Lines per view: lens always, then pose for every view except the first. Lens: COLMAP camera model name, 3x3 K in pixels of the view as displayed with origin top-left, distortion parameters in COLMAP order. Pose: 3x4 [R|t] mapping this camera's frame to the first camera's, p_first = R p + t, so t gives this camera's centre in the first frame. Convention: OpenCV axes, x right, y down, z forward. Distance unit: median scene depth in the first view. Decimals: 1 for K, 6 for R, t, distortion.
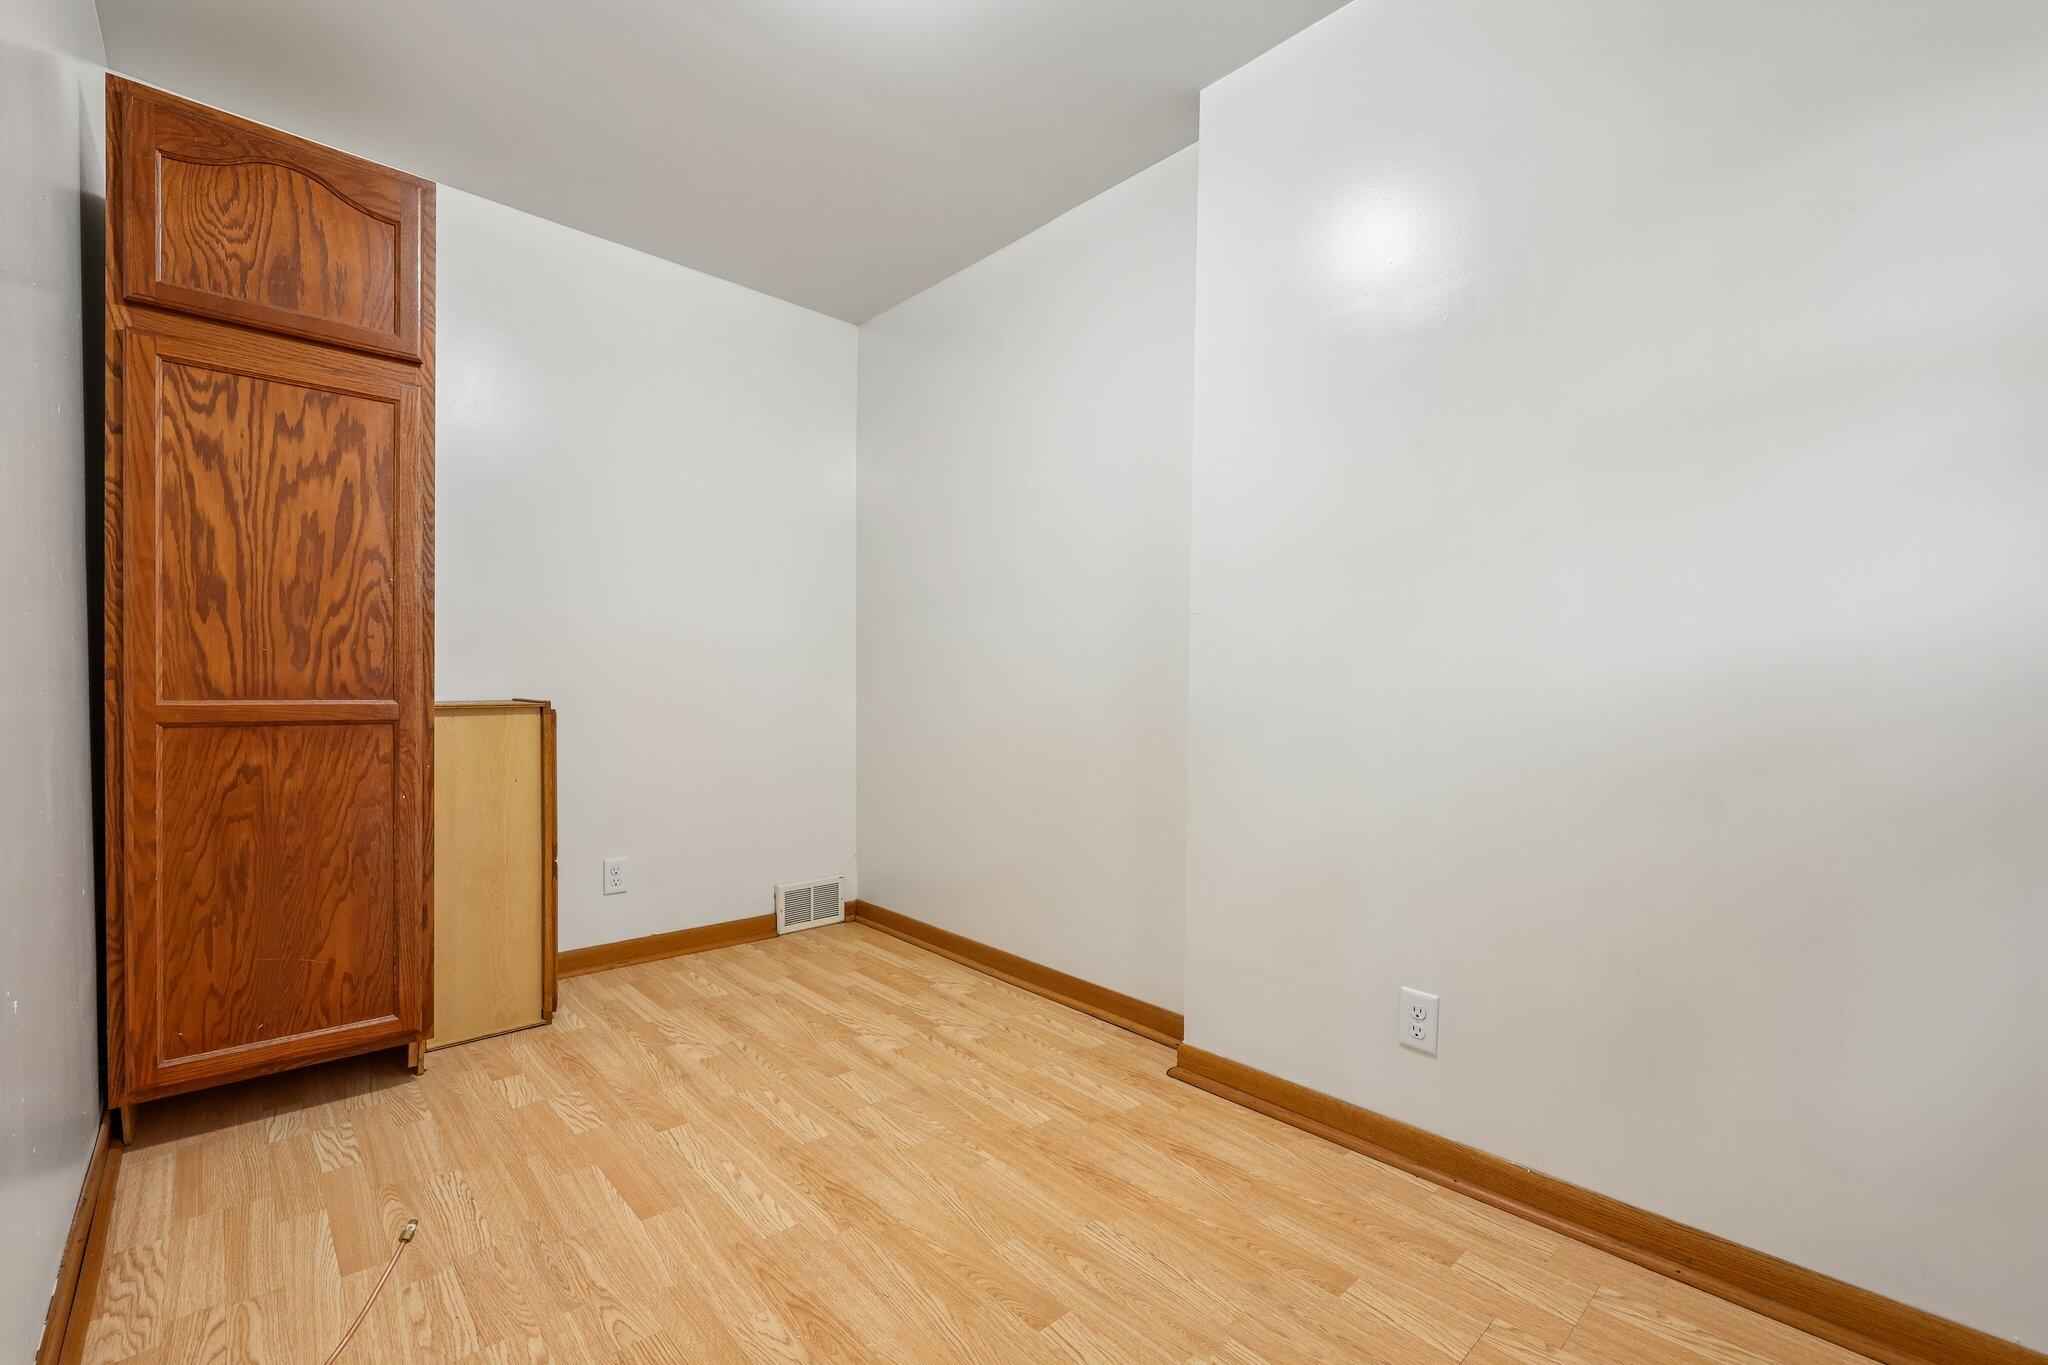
lens RADIAL K [[845.6, 0, 1020.3], [0, 845.6, 683.2], [0, 0, 1]] dist [0.001975, 0.000137]
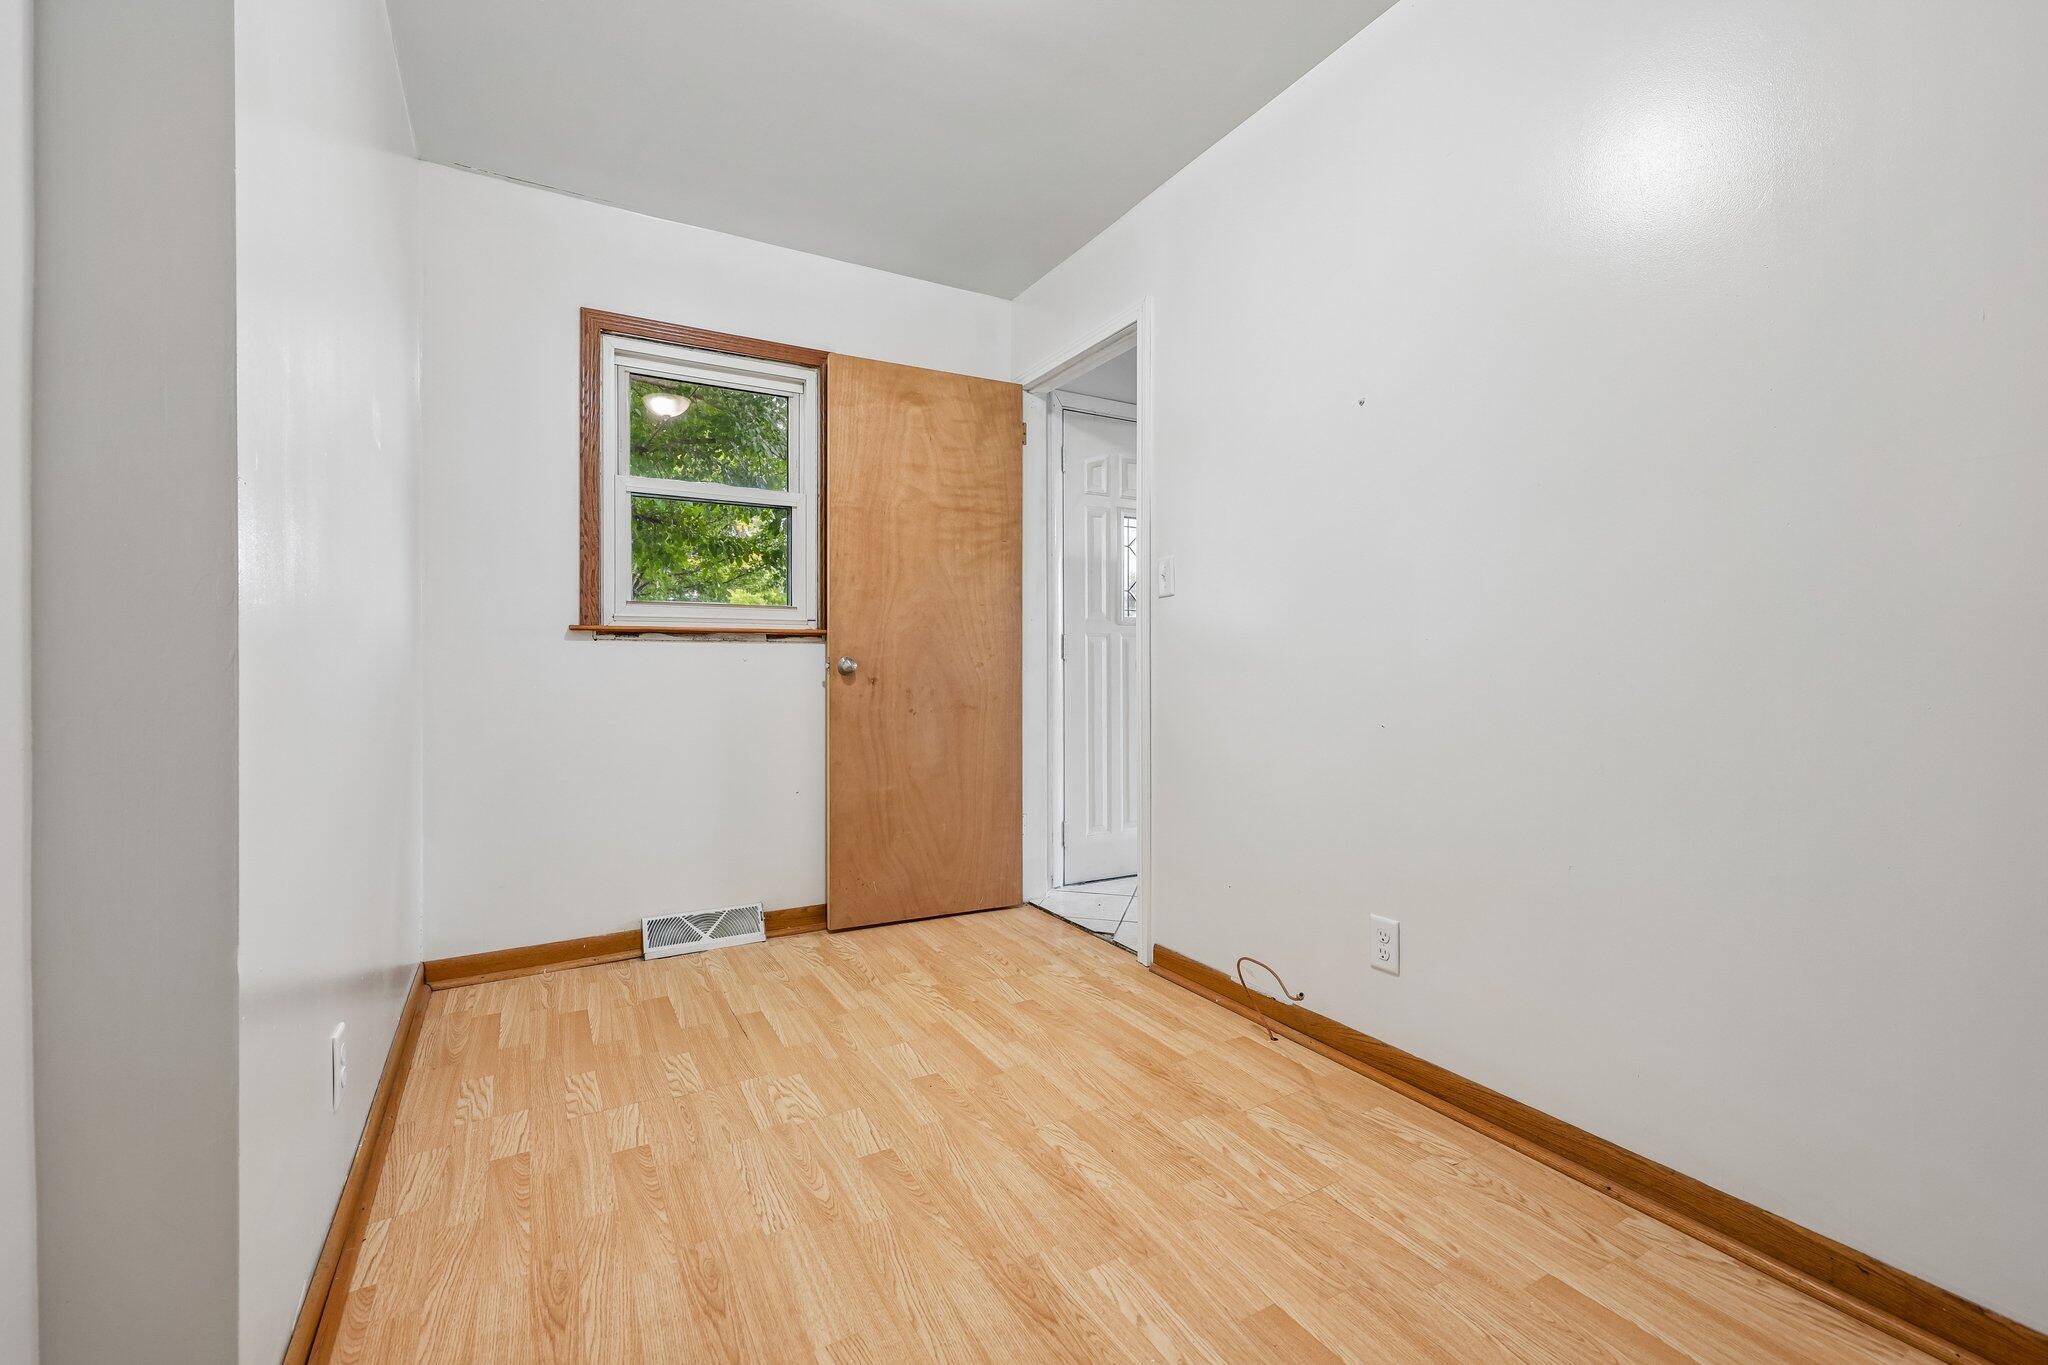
lens RADIAL K [[845.6, 0, 1024.9], [0, 845.6, 673.3], [0, 0, 1]] dist [0.001975, 0.000137]
pose [[-0.974063, -0.005105, 0.226221, -0.417144], [-0.002110, 0.999907, 0.013482, 0.011450], [-0.226269, 0.012655, -0.973983, 1.956721]]
